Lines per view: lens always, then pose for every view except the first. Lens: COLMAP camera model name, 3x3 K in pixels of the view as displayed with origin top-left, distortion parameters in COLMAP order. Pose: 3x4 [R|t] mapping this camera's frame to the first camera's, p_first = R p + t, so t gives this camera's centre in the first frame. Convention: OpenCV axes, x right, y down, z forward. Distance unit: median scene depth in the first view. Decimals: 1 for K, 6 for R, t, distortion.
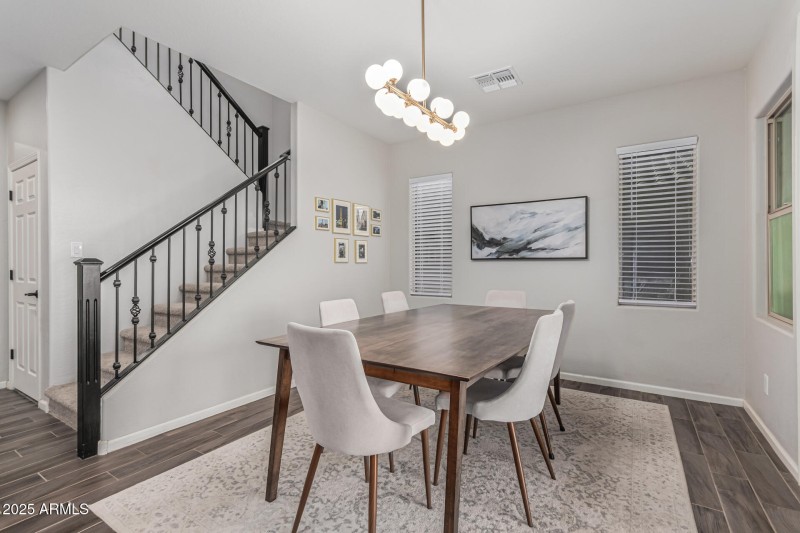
lens RADIAL K [[376.9, 0, 400.5], [0, 376.9, 266.5], [0, 0, 1]] dist [0.002983, 0.000251]
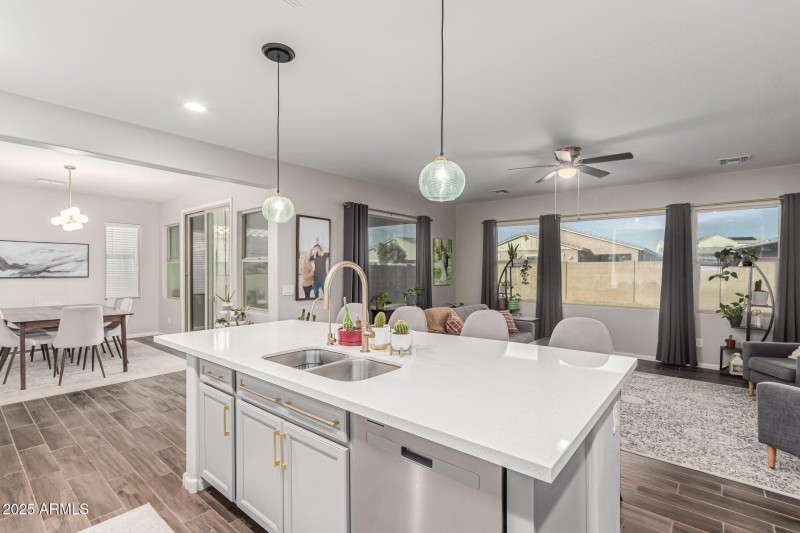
lens RADIAL K [[376.9, 0, 397.3], [0, 376.9, 270.9], [0, 0, 1]] dist [0.002983, 0.000251]
pose [[0.116061, -0.008428, 0.993206, -1.104189], [-0.004381, 0.999950, 0.008997, -0.069091], [-0.993232, -0.005395, 0.116018, -0.692251]]
